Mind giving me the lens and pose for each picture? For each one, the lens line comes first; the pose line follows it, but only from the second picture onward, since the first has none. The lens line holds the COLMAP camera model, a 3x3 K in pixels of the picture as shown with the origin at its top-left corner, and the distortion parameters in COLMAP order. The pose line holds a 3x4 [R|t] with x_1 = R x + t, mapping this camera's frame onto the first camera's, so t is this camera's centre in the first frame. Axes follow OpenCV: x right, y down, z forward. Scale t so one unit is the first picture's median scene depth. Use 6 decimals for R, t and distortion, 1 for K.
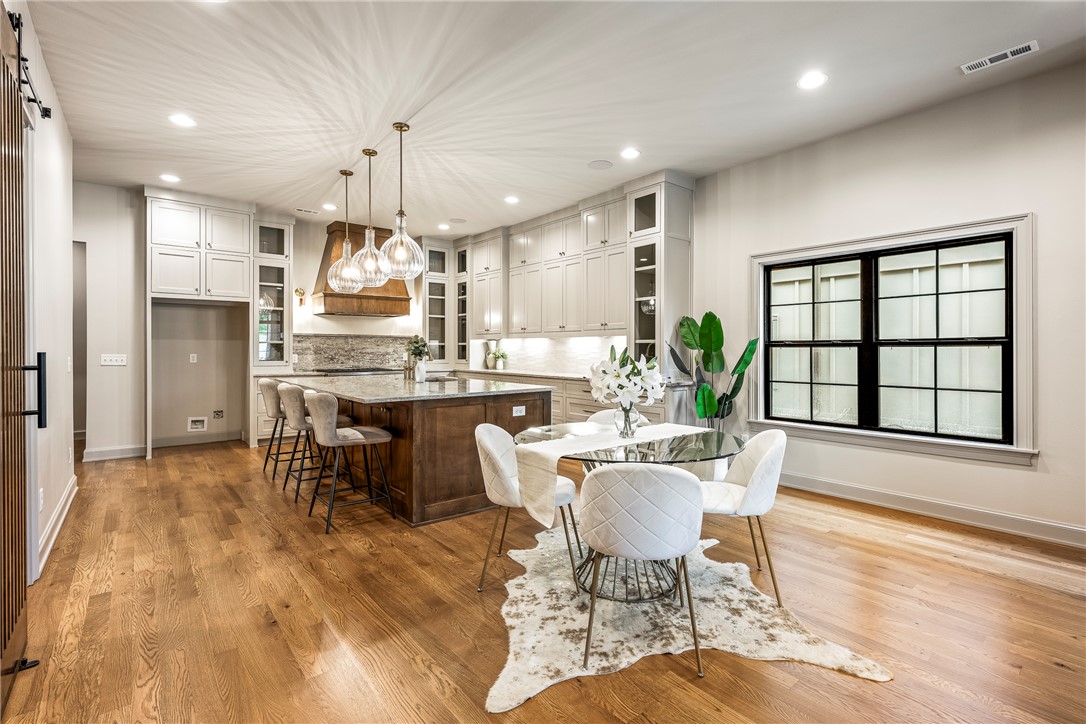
lens RADIAL K [[489.7, 0, 543.0], [0, 489.7, 346.5], [0, 0, 1]] dist [-0.000913, -0.000003]
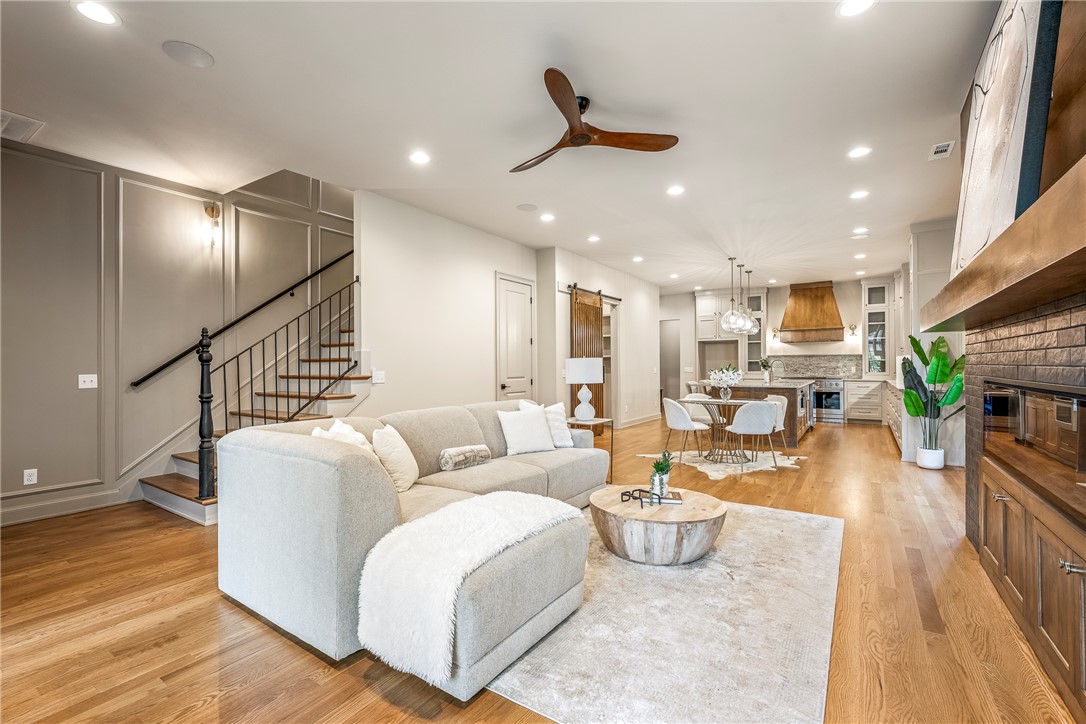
lens RADIAL K [[493.8, 0, 537.3], [0, 493.8, 368.7], [0, 0, 1]] dist [0.000698, 0.000370]
pose [[0.254090, 0.003744, -0.967173, 1.100085], [0.010741, 0.999920, 0.006693, -0.000504], [0.967121, -0.012089, 0.254029, -0.252305]]
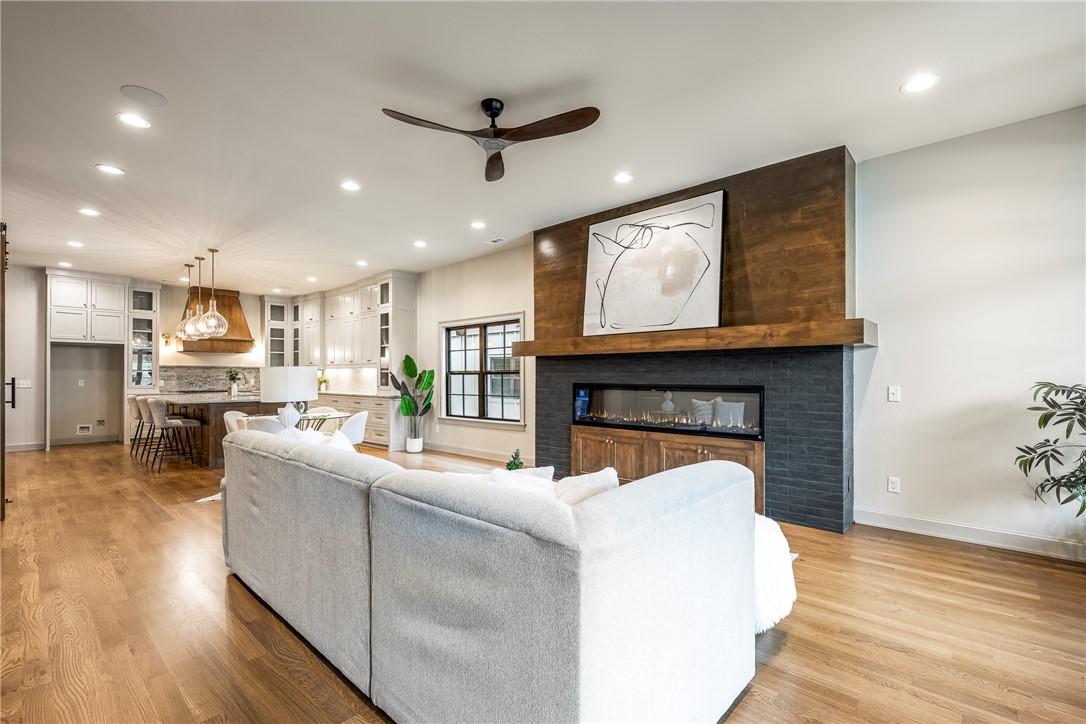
lens RADIAL K [[493.8, 0, 537.3], [0, 493.8, 368.7], [0, 0, 1]] dist [0.000698, 0.000370]
pose [[0.992232, 0.000140, 0.124400, 0.463723], [0.001106, 0.999950, -0.009943, -0.002072], [-0.124395, 0.010003, 0.992182, -0.649534]]
